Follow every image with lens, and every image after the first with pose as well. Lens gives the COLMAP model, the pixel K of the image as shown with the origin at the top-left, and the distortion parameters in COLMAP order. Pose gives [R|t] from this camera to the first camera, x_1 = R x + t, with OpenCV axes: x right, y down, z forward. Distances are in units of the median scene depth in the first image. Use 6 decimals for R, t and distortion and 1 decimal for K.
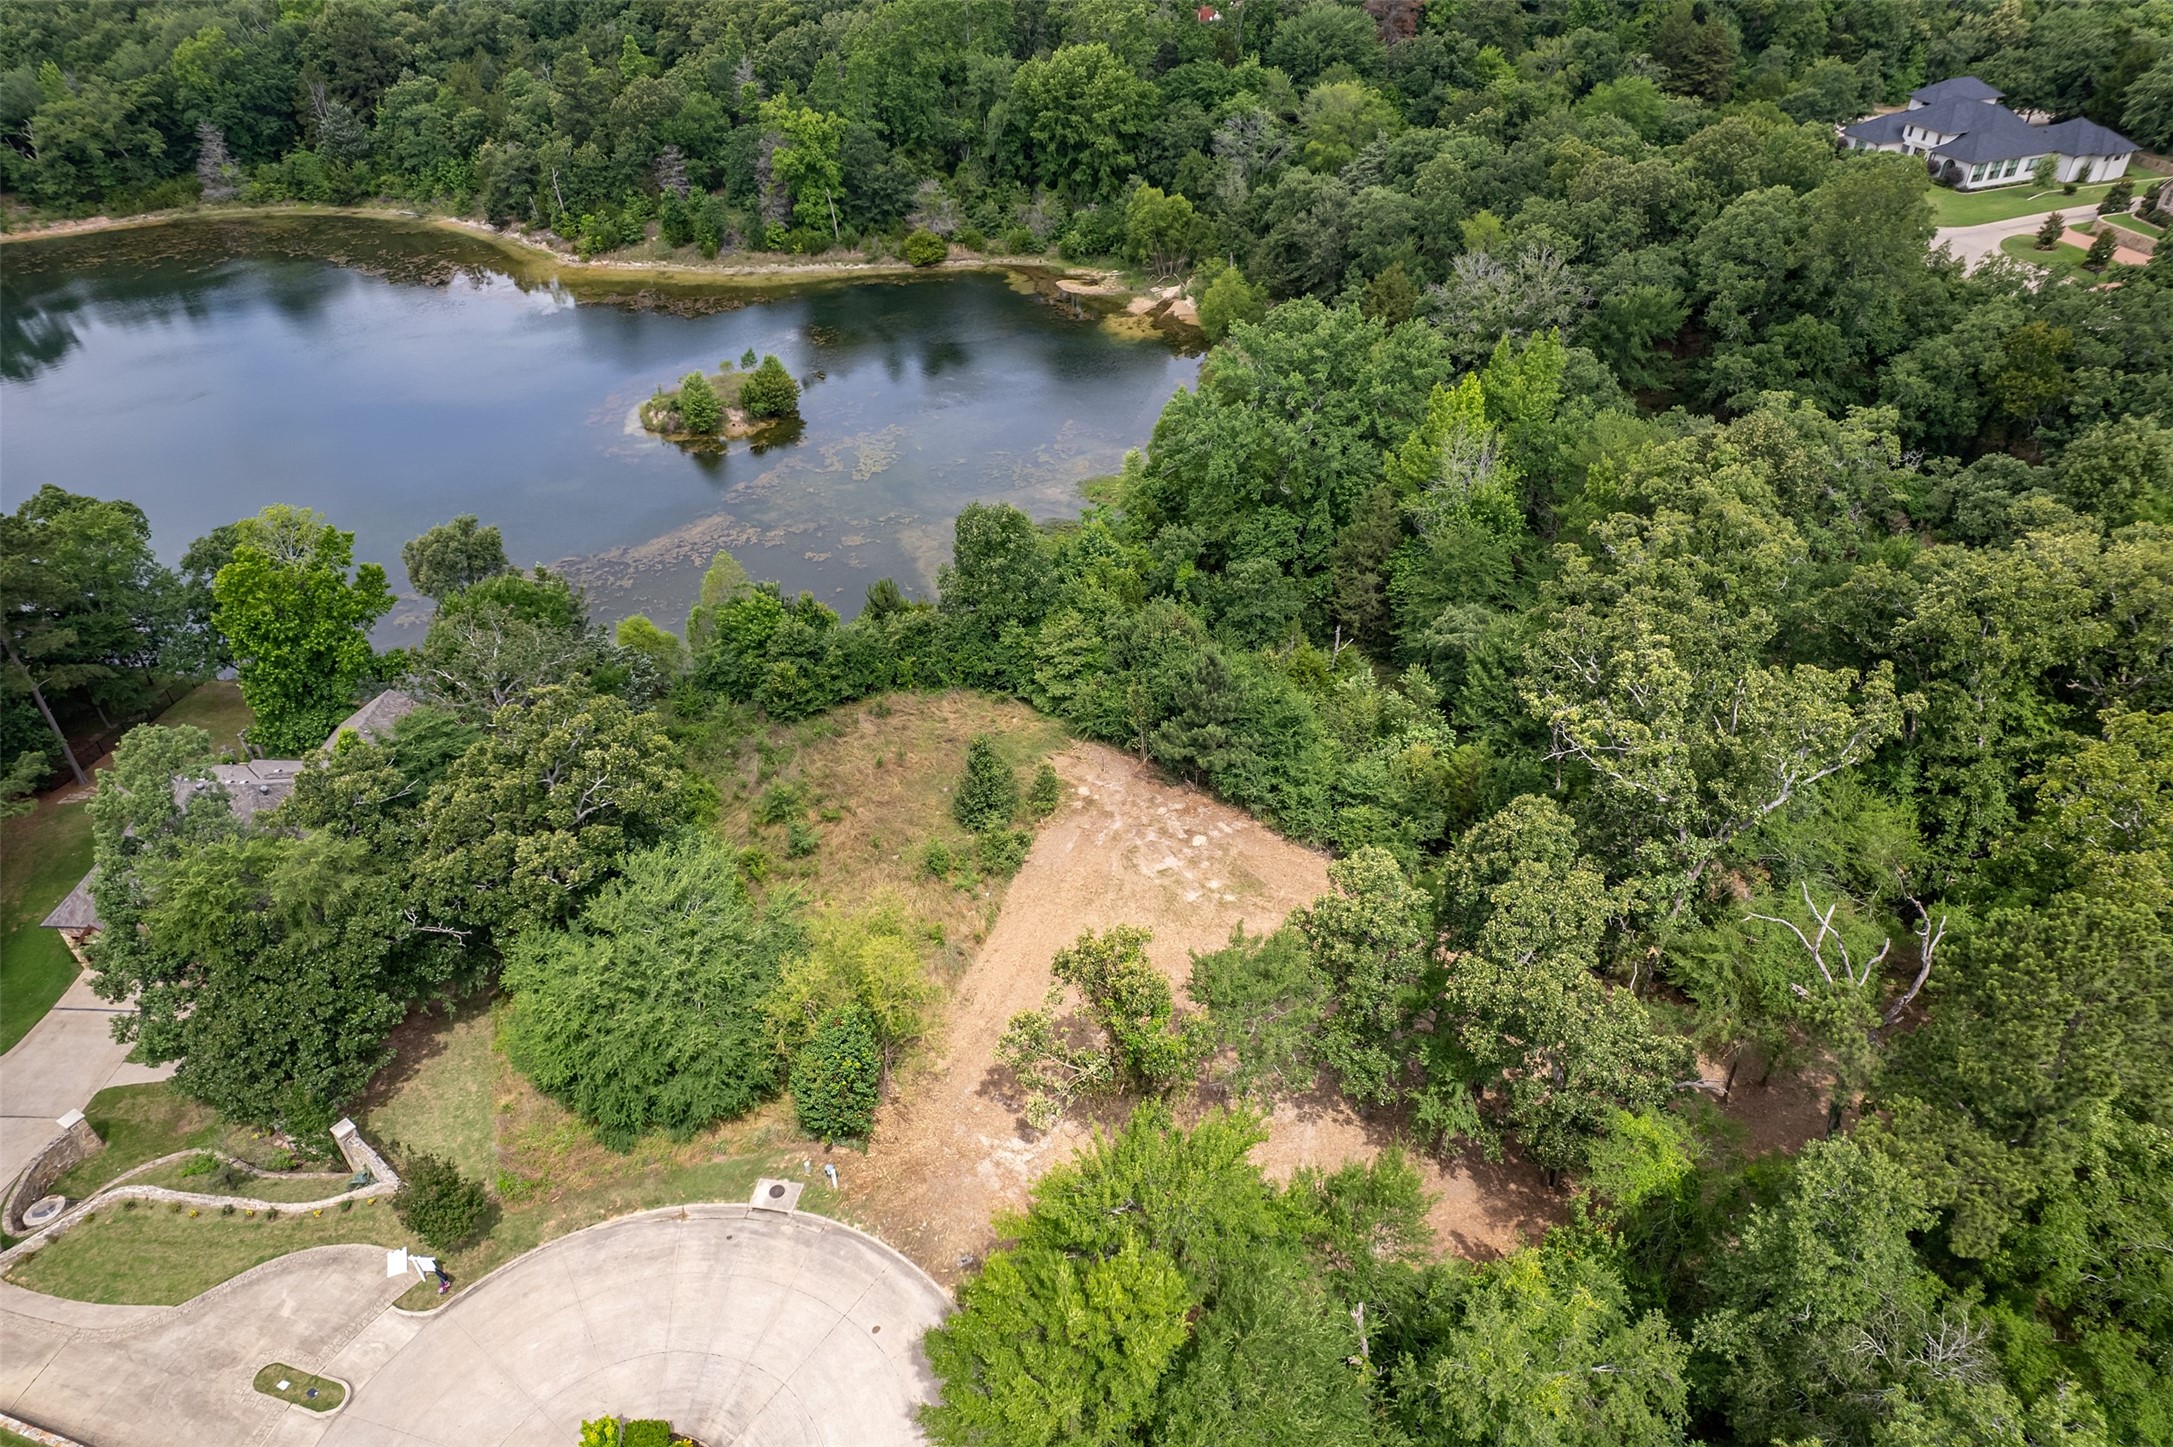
lens RADIAL K [[1384.5, 0, 1089.0], [0, 1384.5, 728.9], [0, 0, 1]] dist [-0.083639, 0.072760]
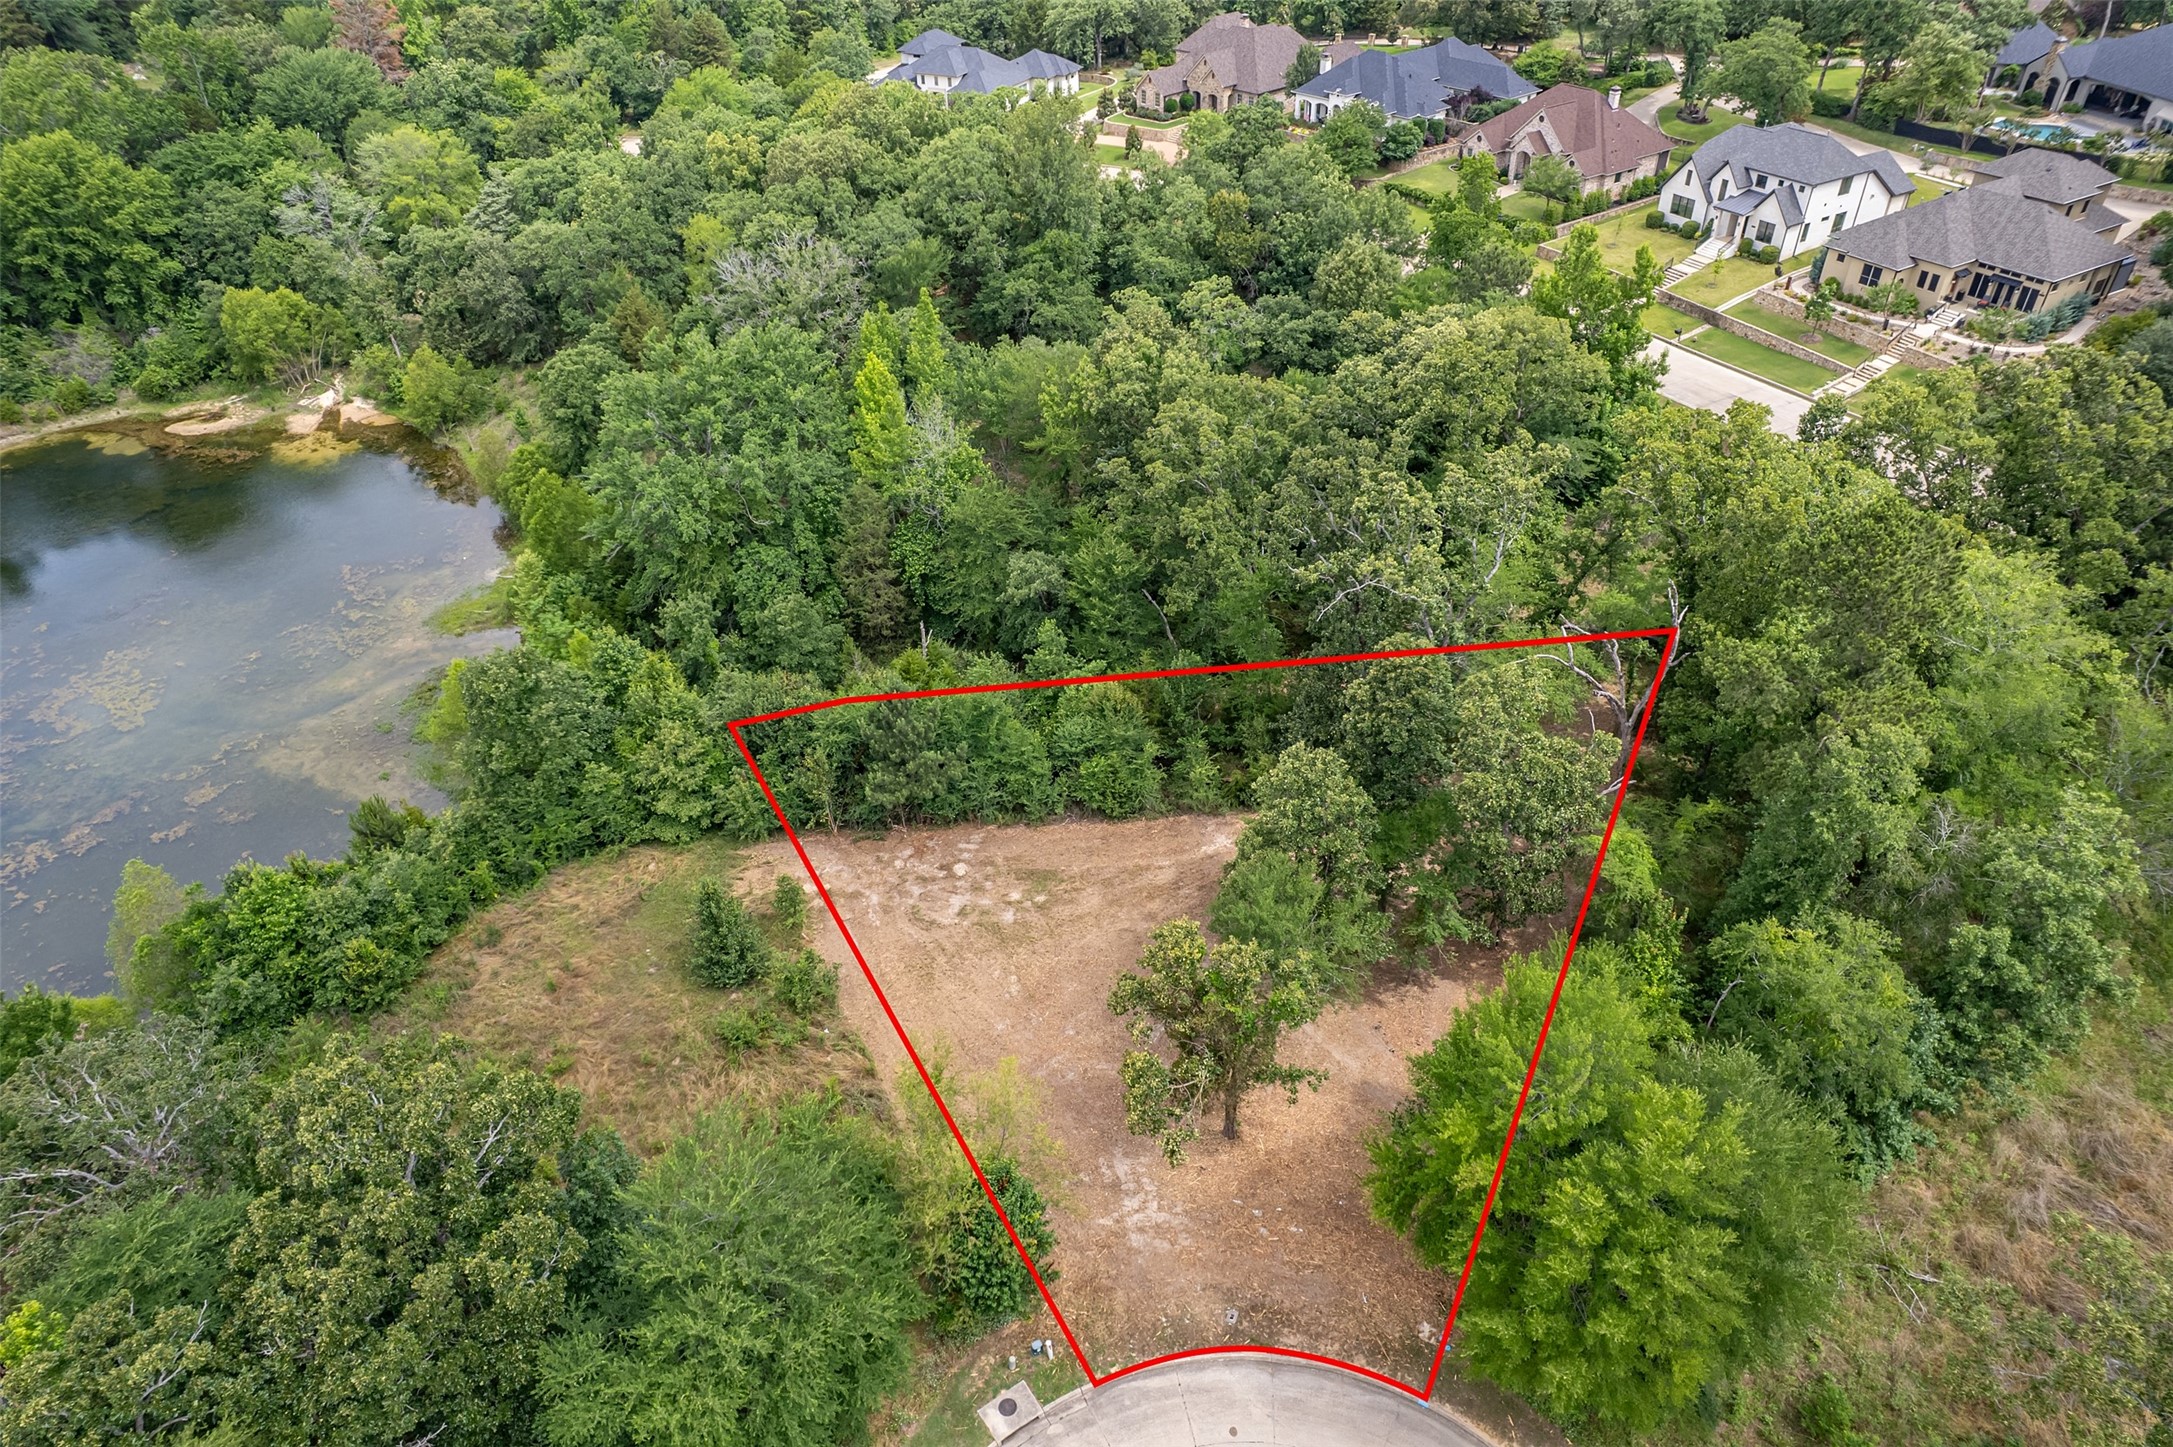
lens RADIAL K [[1384.5, 0, 1089.0], [0, 1384.5, 728.9], [0, 0, 1]] dist [-0.083639, 0.072760]
pose [[0.708593, -0.413181, 0.571993, -0.221394], [0.419648, 0.898454, 0.129136, -0.056070], [-0.567266, 0.148531, 0.810029, 0.100159]]
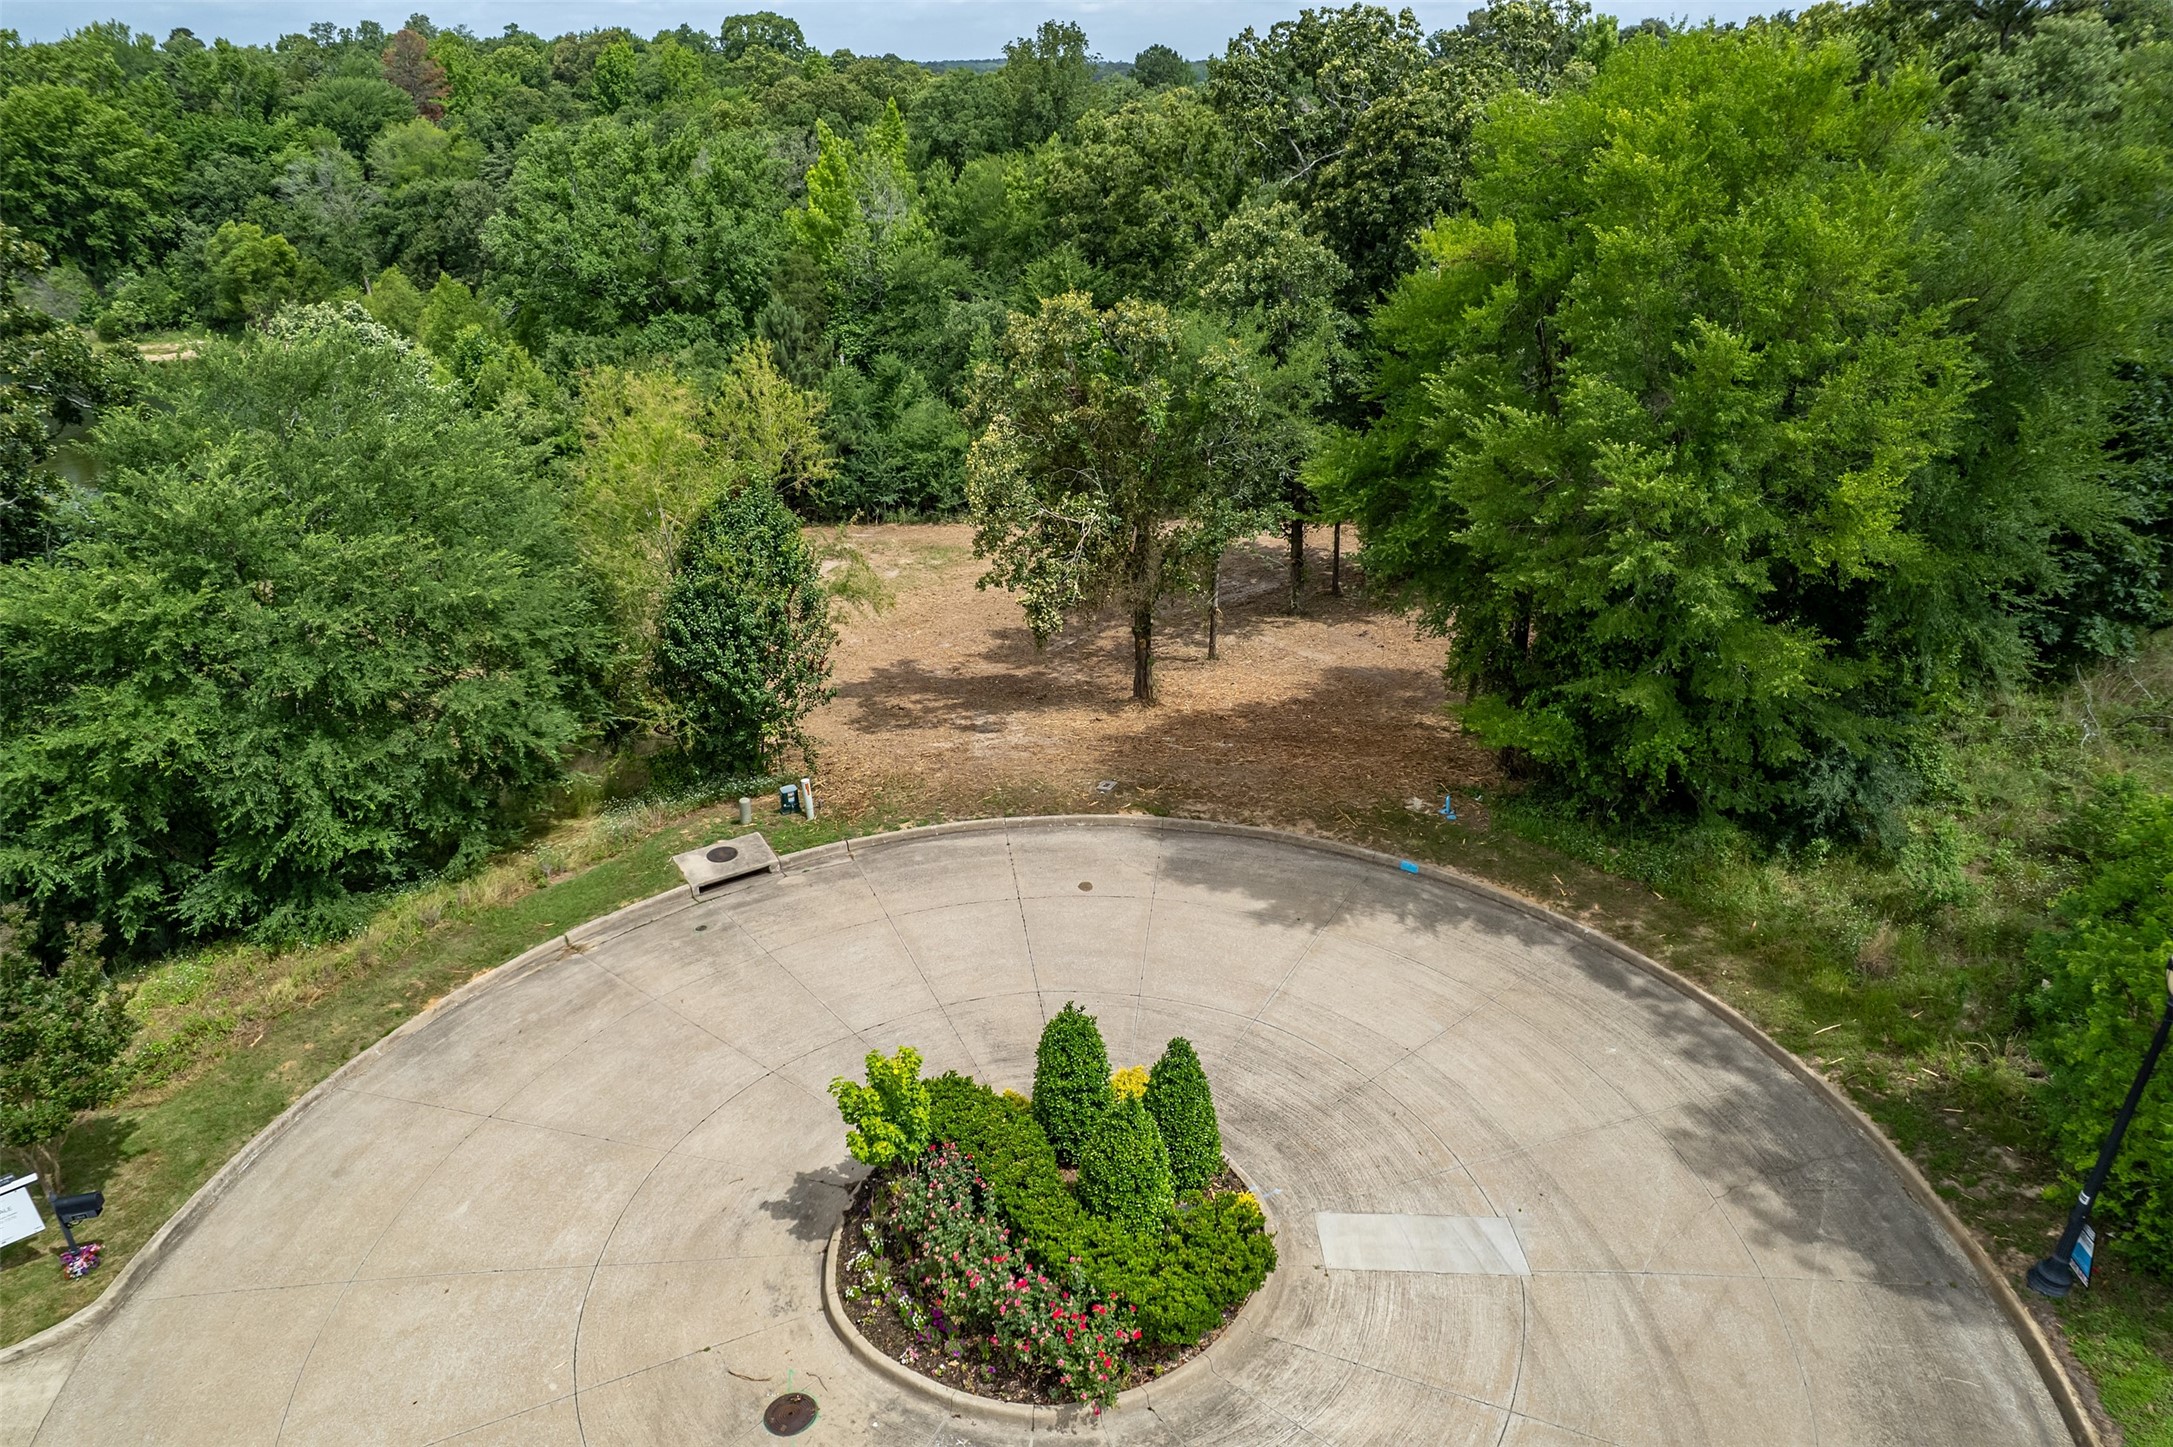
lens RADIAL K [[1384.5, 0, 1089.0], [0, 1384.5, 728.9], [0, 0, 1]] dist [-0.083639, 0.072760]
pose [[0.740388, -0.258976, 0.620288, -0.191813], [0.383145, 0.920809, -0.072883, 0.173512], [-0.552291, 0.291621, 0.780981, 0.225056]]
